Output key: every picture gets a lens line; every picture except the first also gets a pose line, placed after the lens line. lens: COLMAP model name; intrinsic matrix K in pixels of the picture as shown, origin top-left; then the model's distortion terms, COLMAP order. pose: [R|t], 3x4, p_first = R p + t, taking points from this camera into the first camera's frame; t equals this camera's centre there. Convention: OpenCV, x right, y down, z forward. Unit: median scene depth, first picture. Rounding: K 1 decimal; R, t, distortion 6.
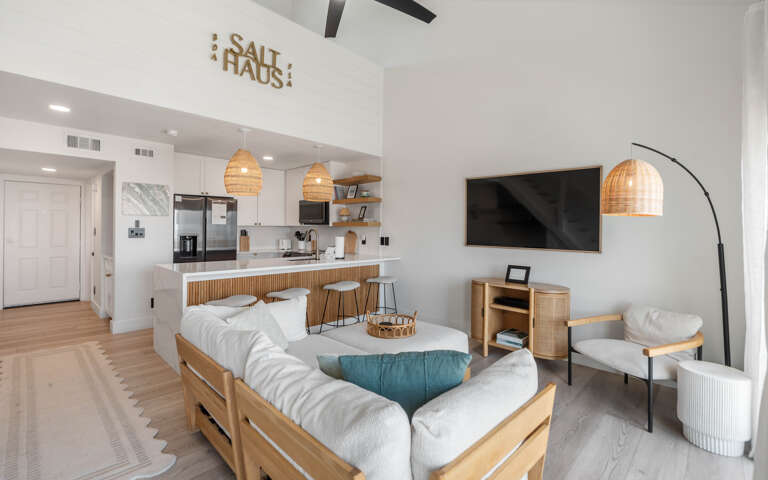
lens RADIAL K [[347.3, 0, 390.9], [0, 347.3, 226.9], [0, 0, 1]] dist [-0.010920, -0.000267]
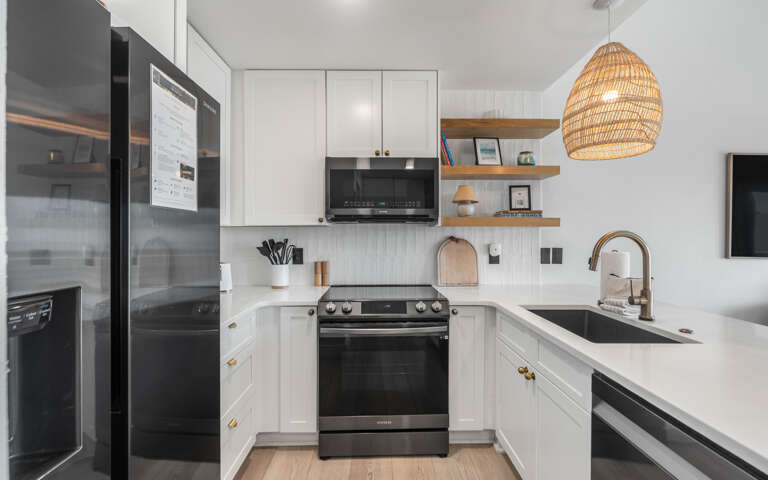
lens RADIAL K [[347.3, 0, 383.3], [0, 347.3, 235.9], [0, 0, 1]] dist [-0.010920, -0.000267]
pose [[0.731123, -0.010768, 0.682161, -0.592801], [0.002296, 0.999909, 0.013323, 0.005019], [-0.682242, -0.008174, 0.731080, 0.867070]]
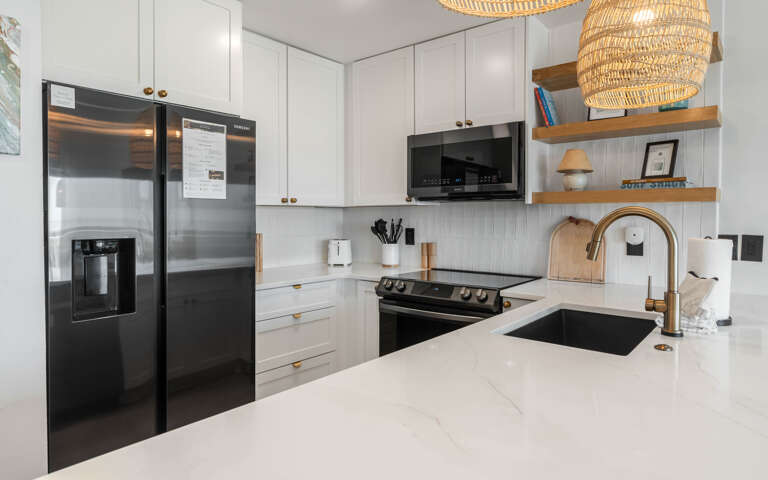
lens RADIAL K [[466.9, 0, 380.1], [0, 466.9, 226.1], [0, 0, 1]] dist [0.009925, 0.000884]
pose [[0.999080, -0.010323, 0.041615, -0.395157], [0.009142, 0.999553, 0.028470, 0.006886], [-0.041890, -0.028063, 0.998728, 0.640329]]
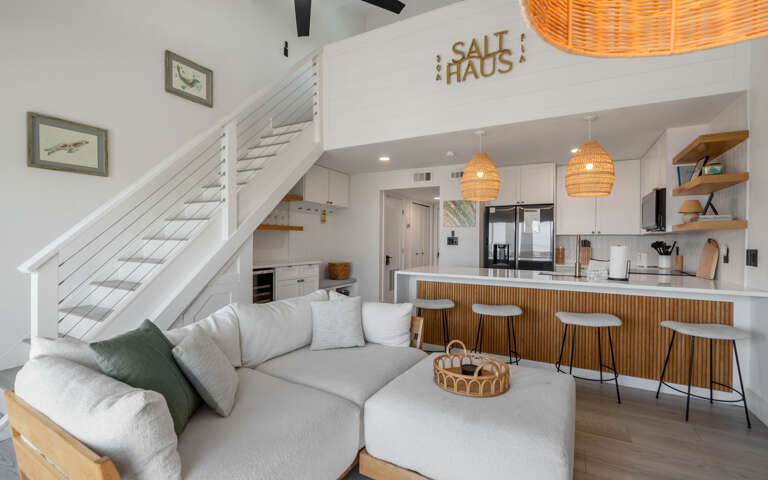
lens RADIAL K [[347.3, 0, 382.2], [0, 347.3, 242.3], [0, 0, 1]] dist [-0.010920, -0.000267]
pose [[0.243092, -0.003471, -0.969997, 0.358427], [0.000097, 0.999994, -0.003554, 0.022979], [0.970003, 0.000770, 0.243090, 0.403205]]
